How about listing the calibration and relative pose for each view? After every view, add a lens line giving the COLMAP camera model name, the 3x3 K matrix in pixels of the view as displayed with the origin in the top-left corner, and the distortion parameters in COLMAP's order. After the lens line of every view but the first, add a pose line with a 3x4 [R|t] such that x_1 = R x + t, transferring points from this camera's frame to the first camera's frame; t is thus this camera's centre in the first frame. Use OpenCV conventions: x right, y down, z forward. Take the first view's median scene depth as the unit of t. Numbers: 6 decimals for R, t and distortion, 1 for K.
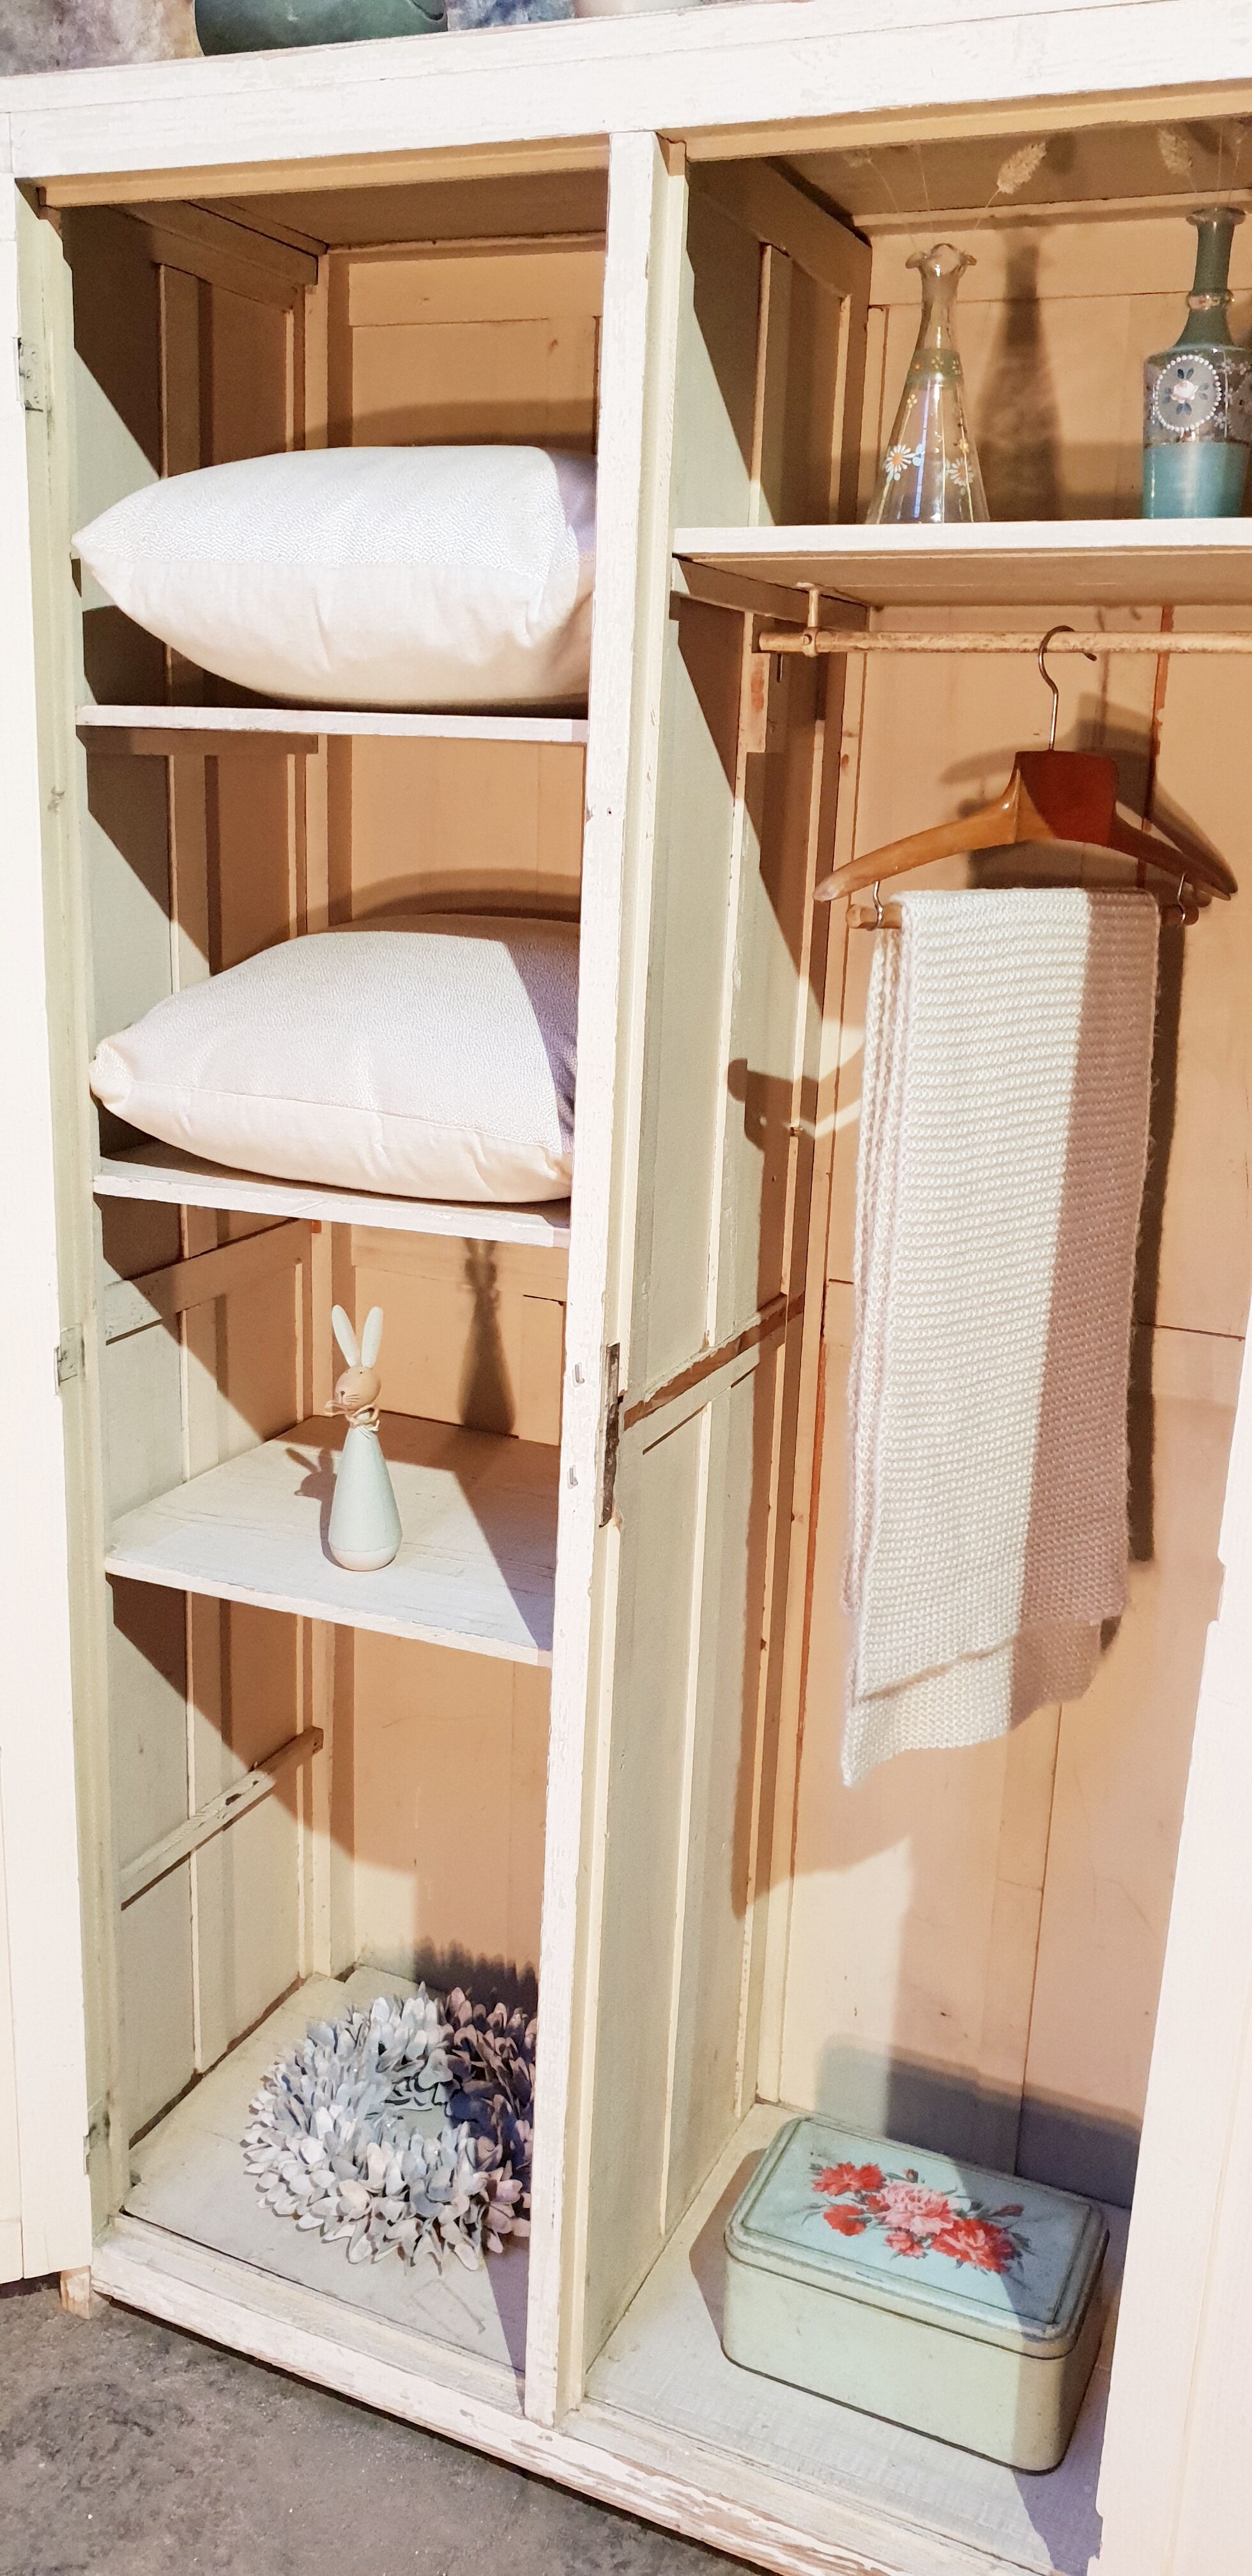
lens RADIAL K [[2022.5, 0, 666.8], [0, 2022.5, 1286.3], [0, 0, 1]] dist [-0.044282, 0.089004]
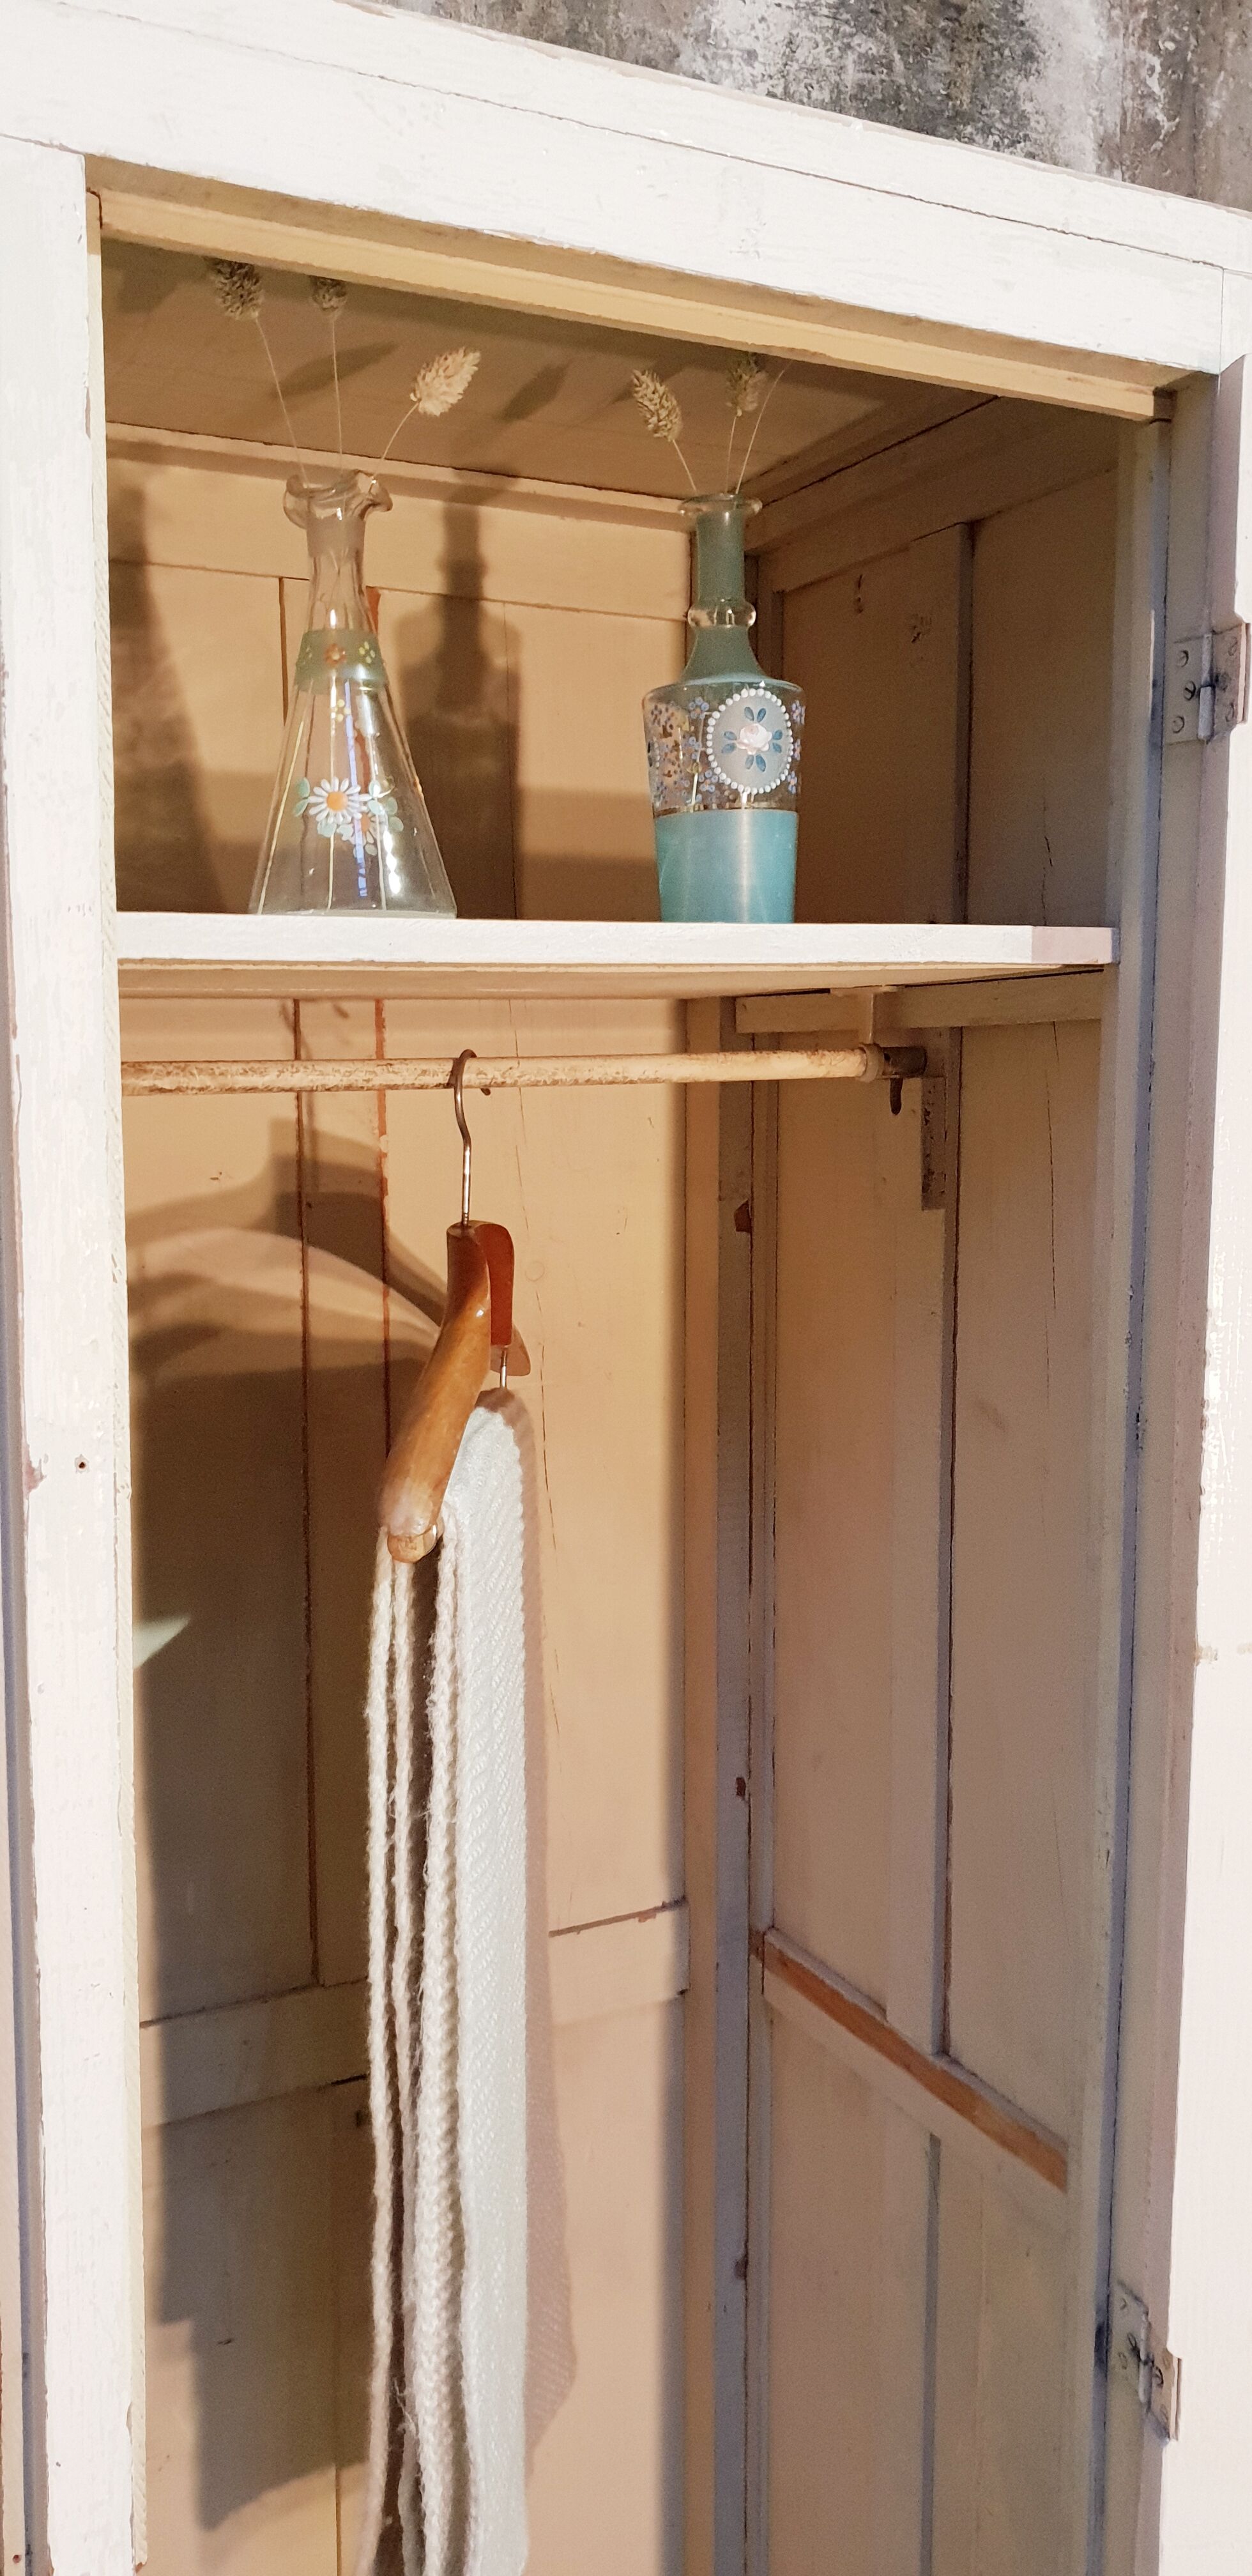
lens RADIAL K [[2011.7, 0, 653.5], [0, 2011.7, 1279.7], [0, 0, 1]] dist [0.035298, -0.006218]
pose [[0.637175, -0.127615, 0.760080, -0.245279], [0.229920, 0.972765, -0.029418, -0.187650], [-0.735625, 0.193502, 0.649163, 0.456617]]
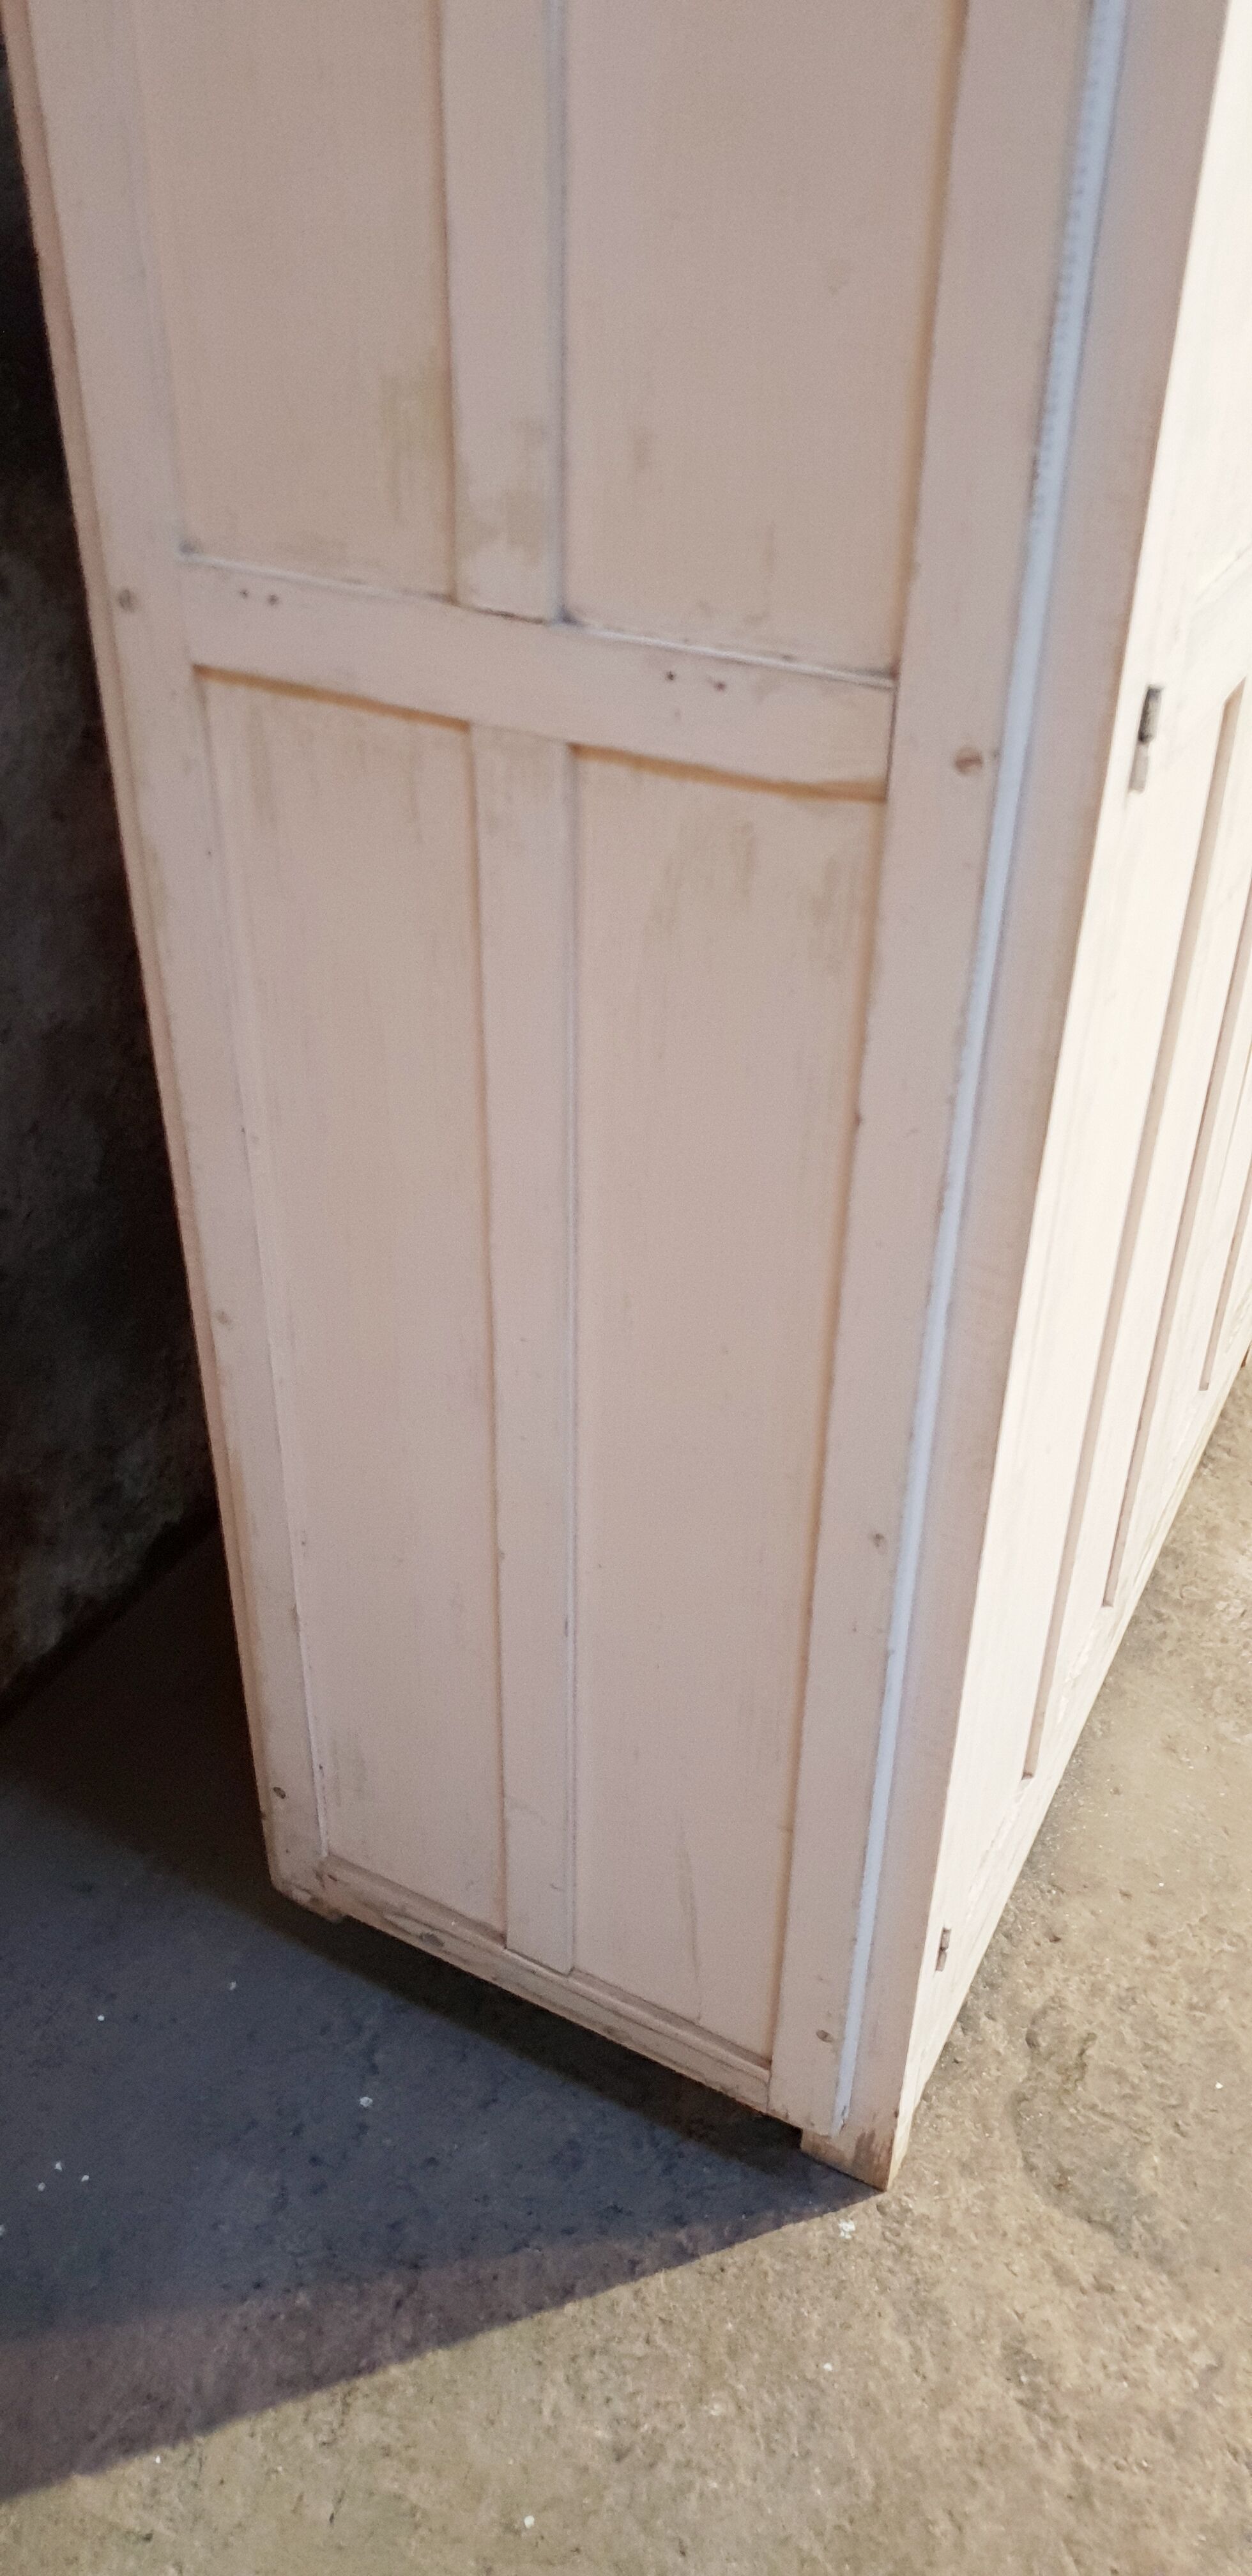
lens RADIAL K [[1987.2, 0, 642.9], [0, 1987.2, 1249.2], [0, 0, 1]] dist [0.008984, -0.001171]
pose [[0.062806, -0.597341, 0.799524, -0.745691], [0.255414, 0.784047, 0.565715, -0.162194], [-0.964790, 0.168680, 0.201812, 1.018442]]
